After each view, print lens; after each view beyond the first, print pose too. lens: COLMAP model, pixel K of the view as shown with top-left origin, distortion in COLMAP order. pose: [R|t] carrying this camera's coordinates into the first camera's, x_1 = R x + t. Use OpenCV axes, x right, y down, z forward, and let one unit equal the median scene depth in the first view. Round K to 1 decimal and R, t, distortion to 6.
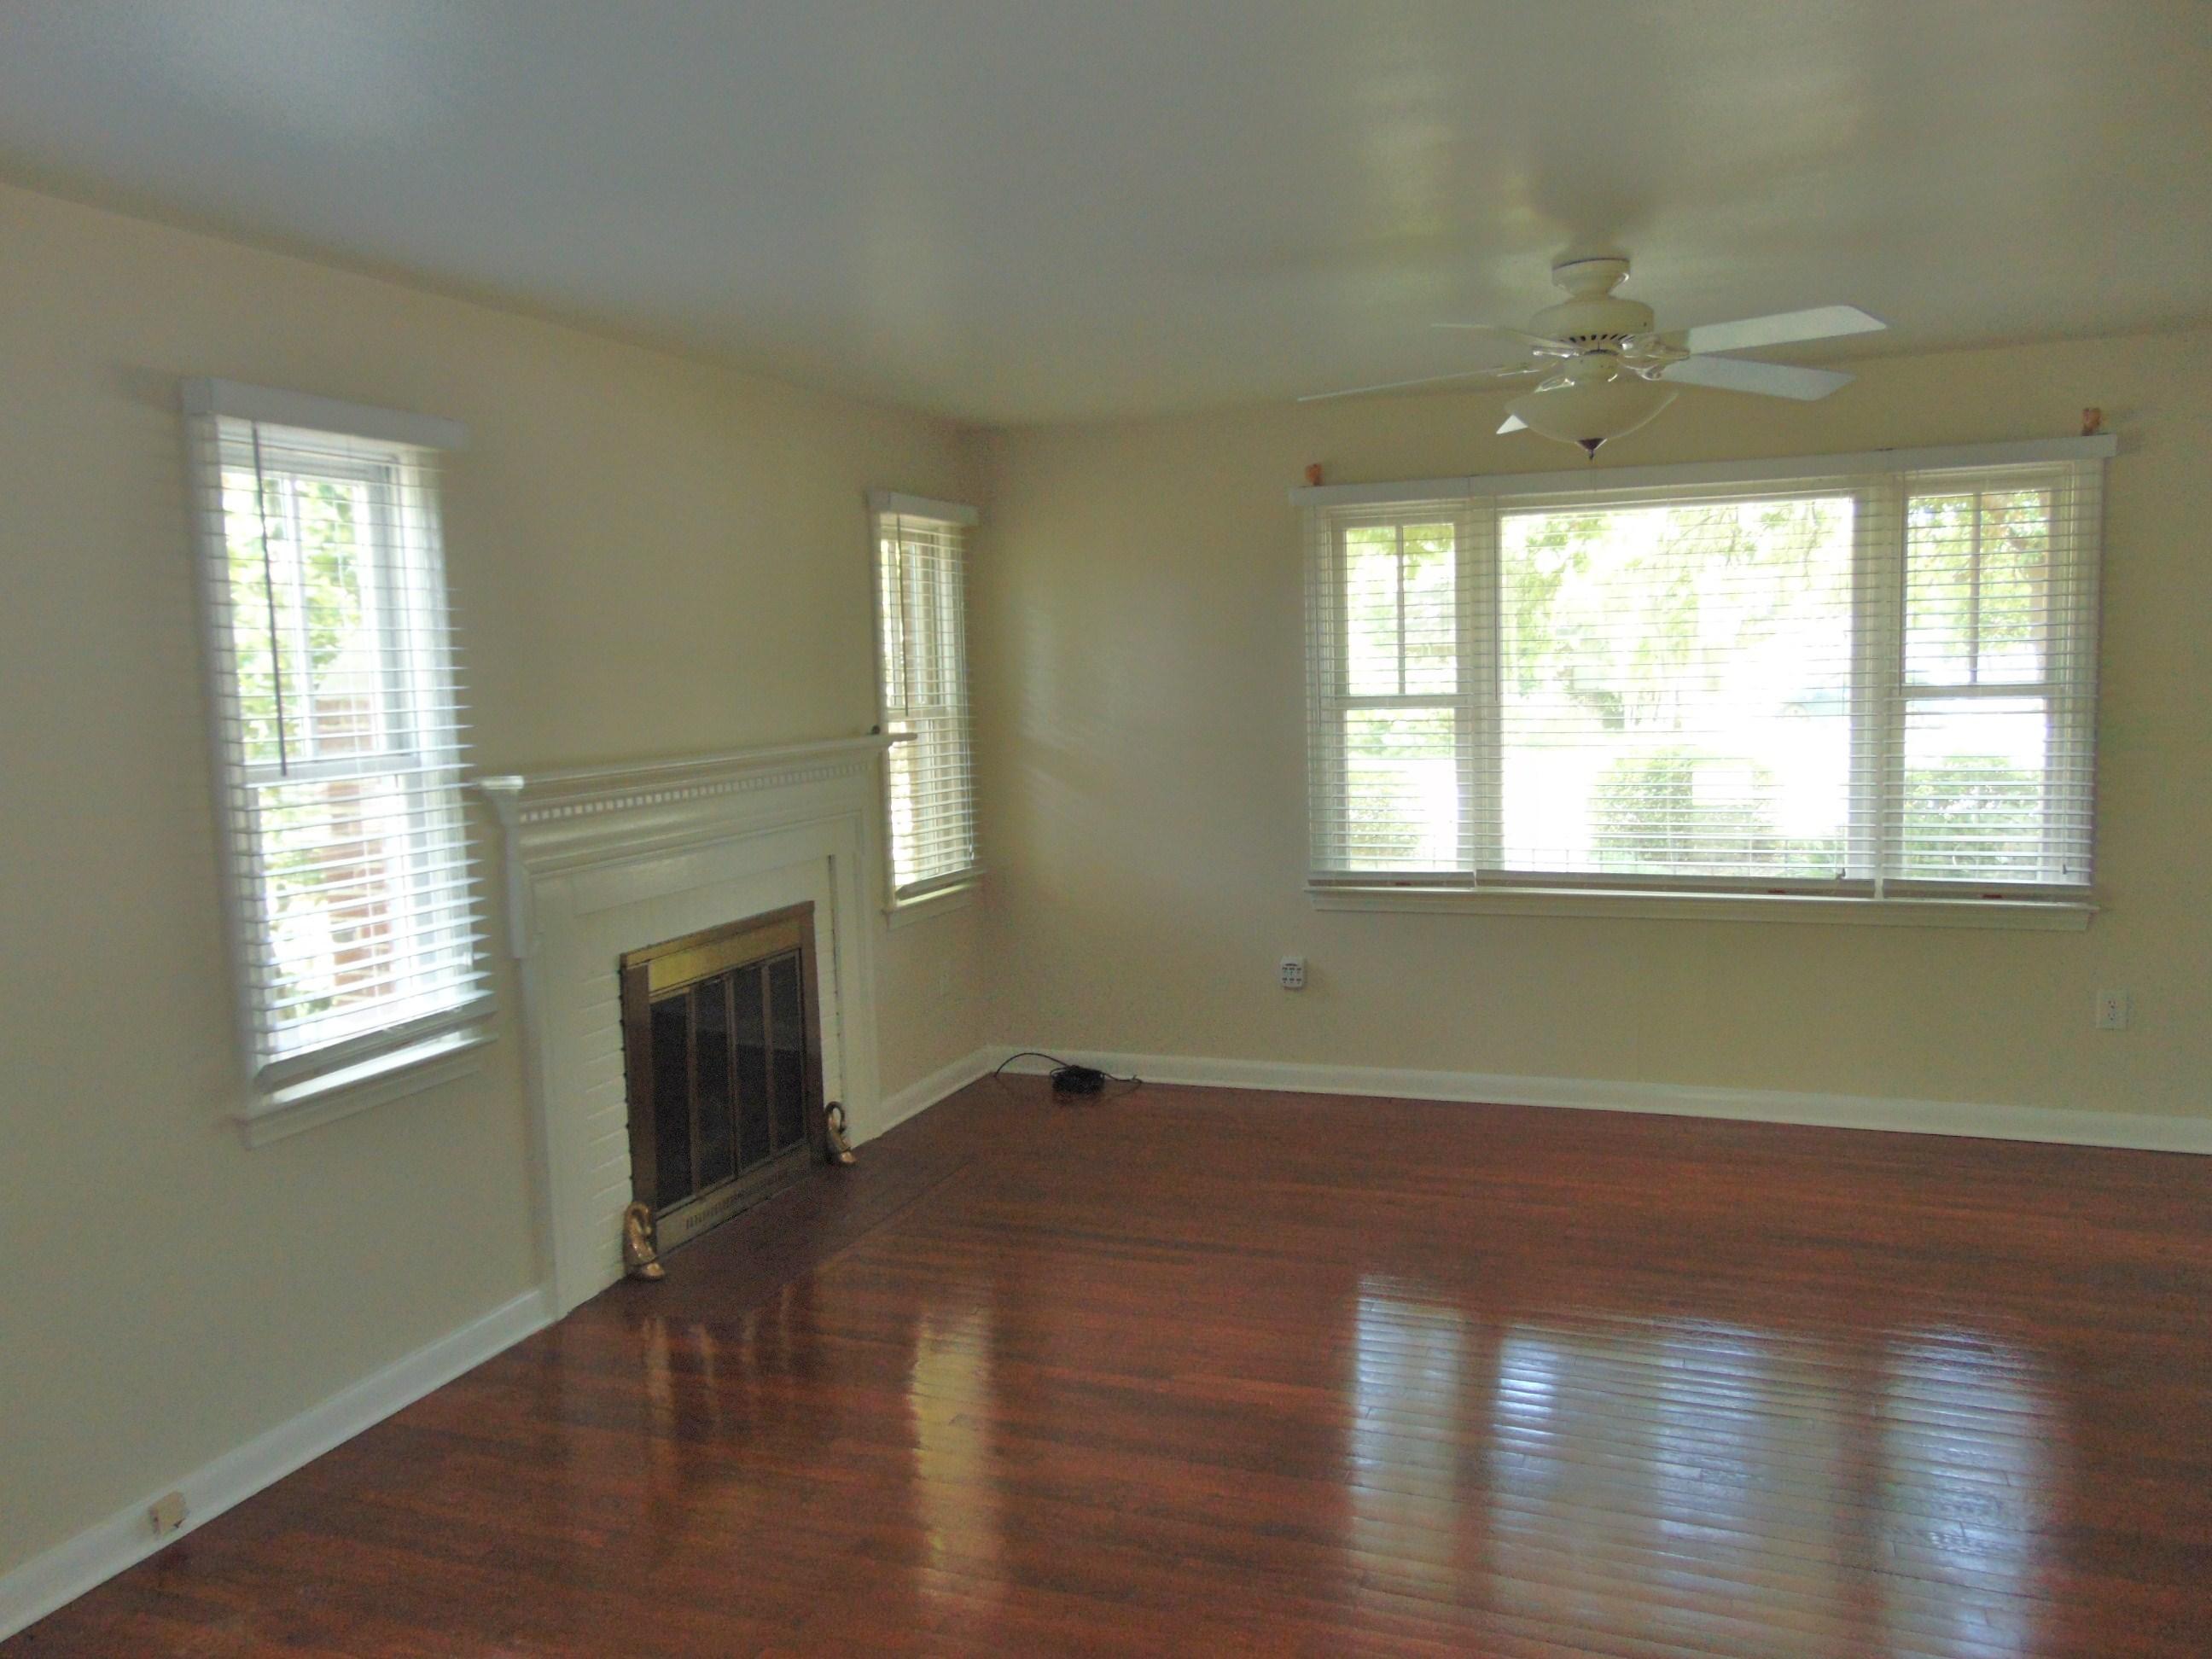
lens RADIAL K [[1646.1, 0, 1115.1], [0, 1646.1, 835.3], [0, 0, 1]] dist [-0.040351, 0.078237]
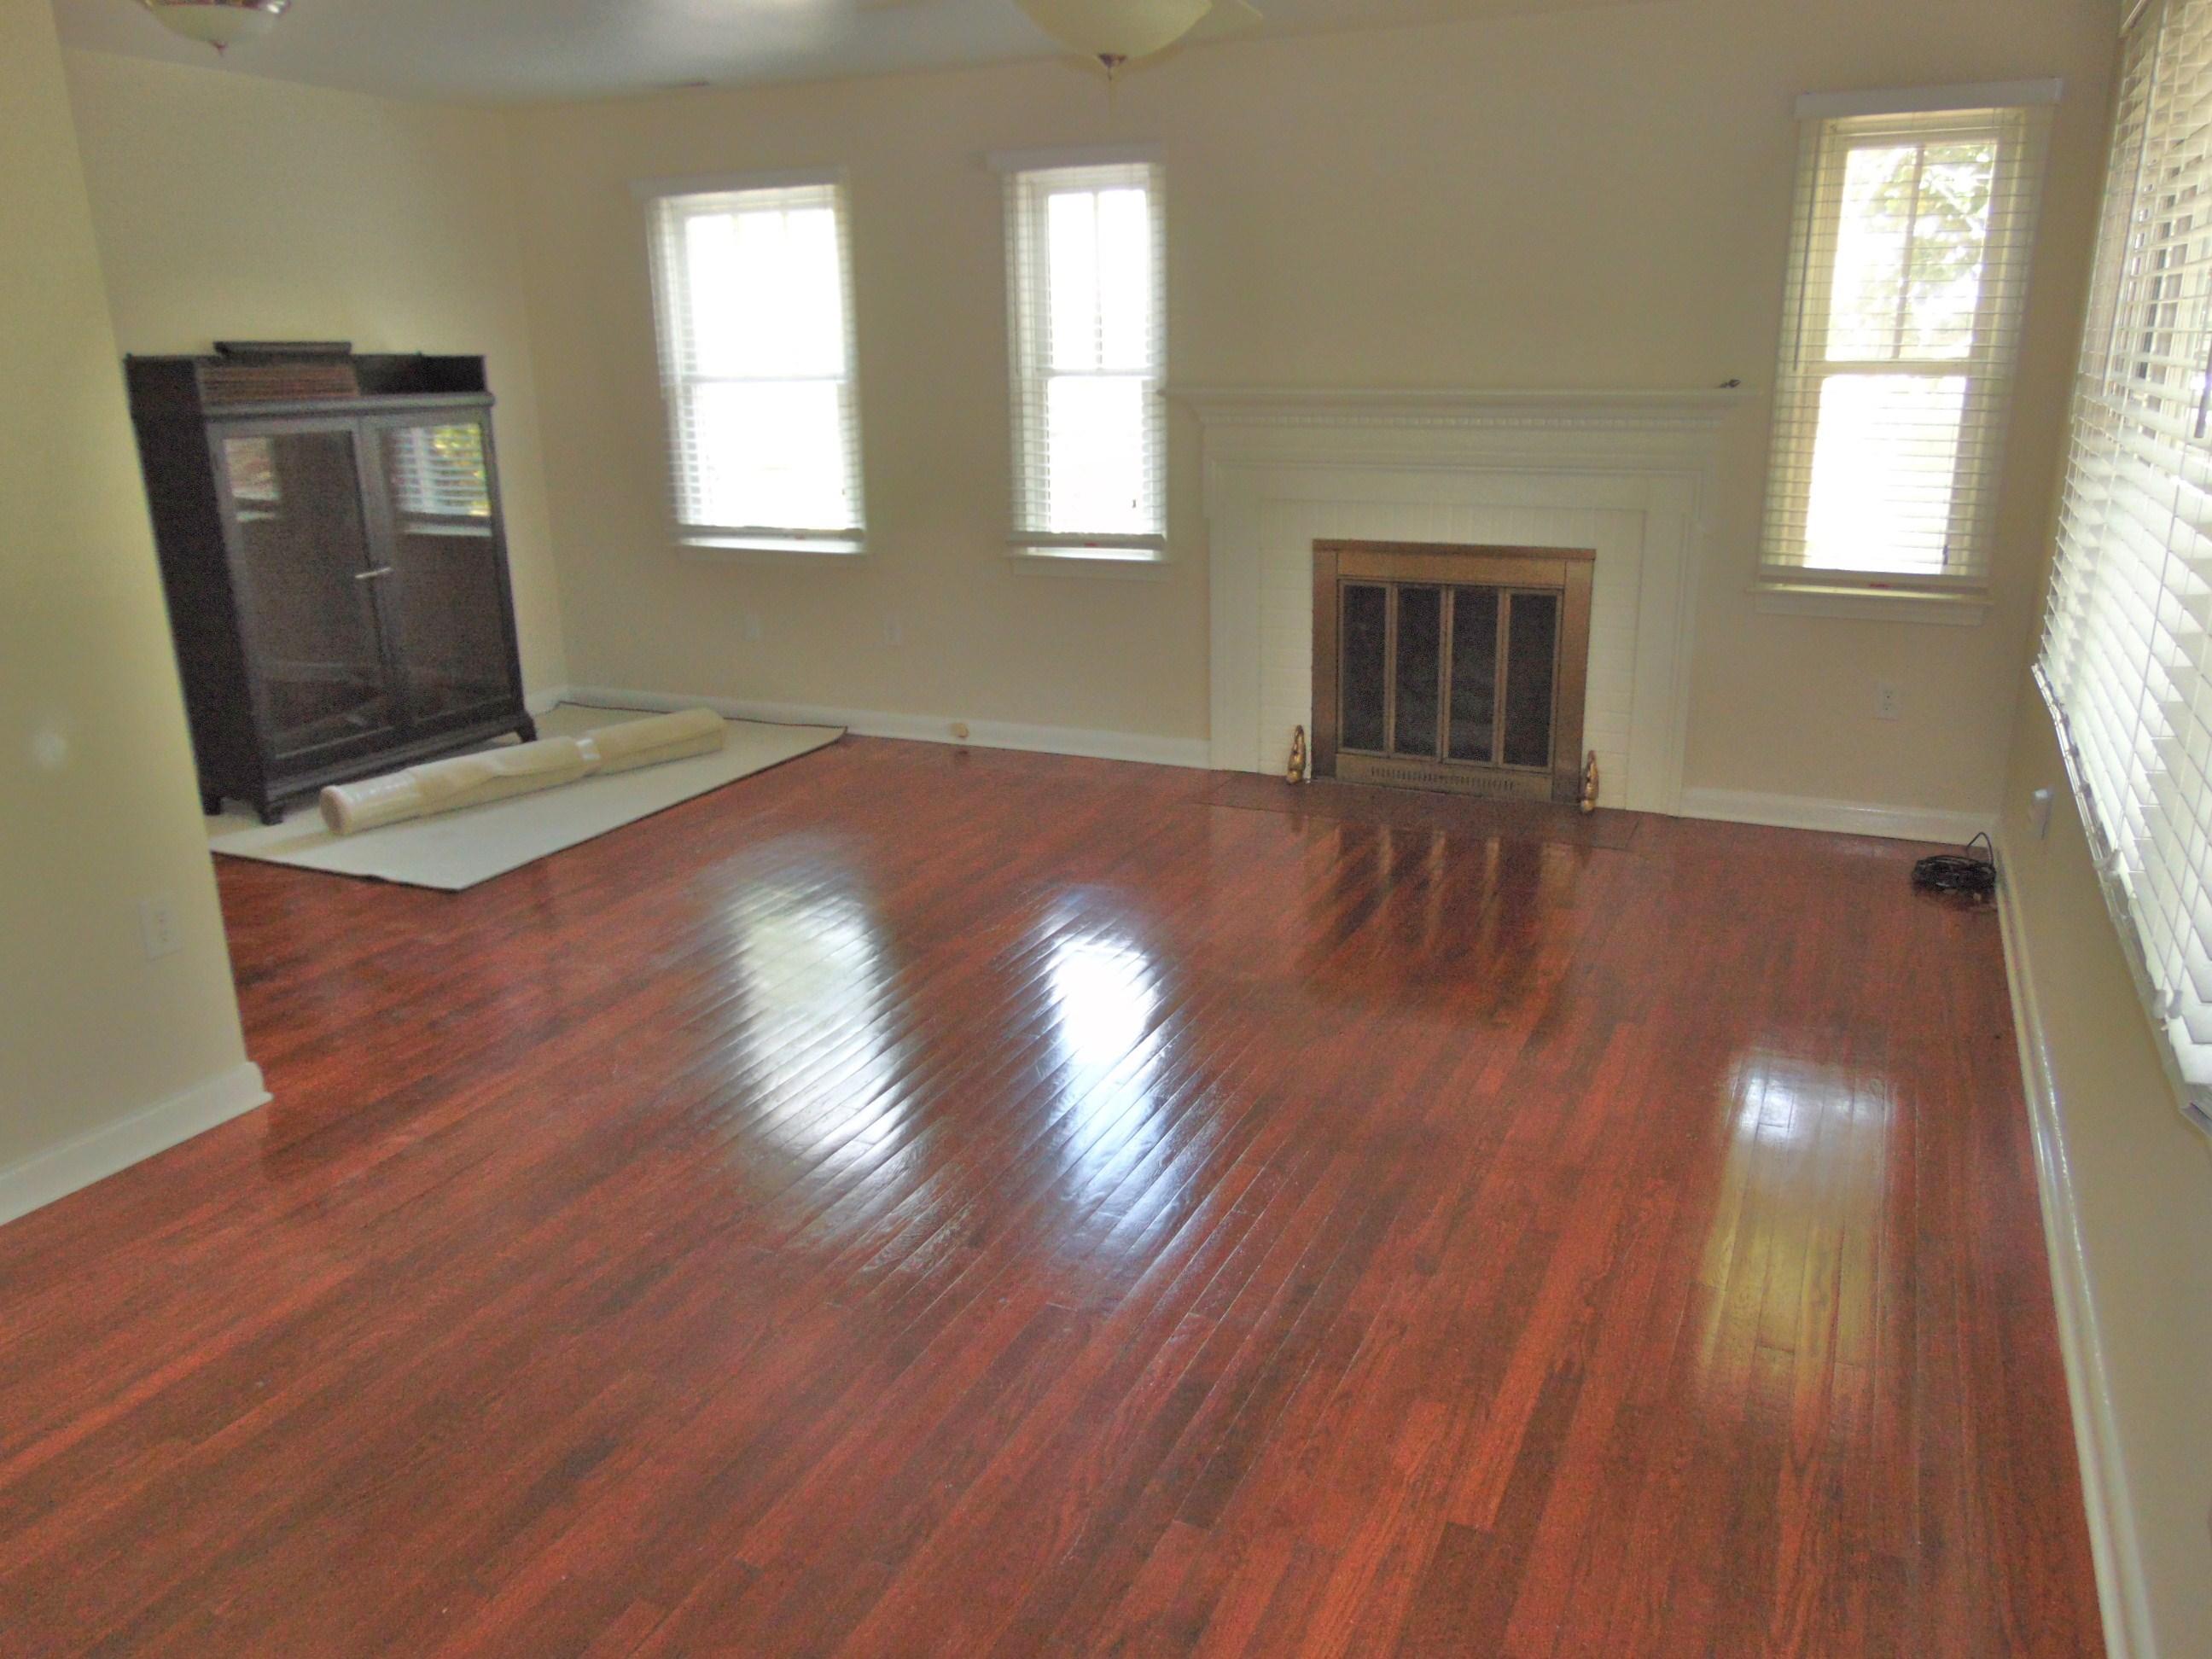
lens RADIAL K [[1646.1, 0, 1115.1], [0, 1646.1, 835.3], [0, 0, 1]] dist [-0.040351, 0.078237]
pose [[-0.072706, 0.315641, -0.946089, 1.021202], [-0.086970, 0.942980, 0.321287, -0.110892], [0.993554, 0.105641, -0.041109, 0.910628]]
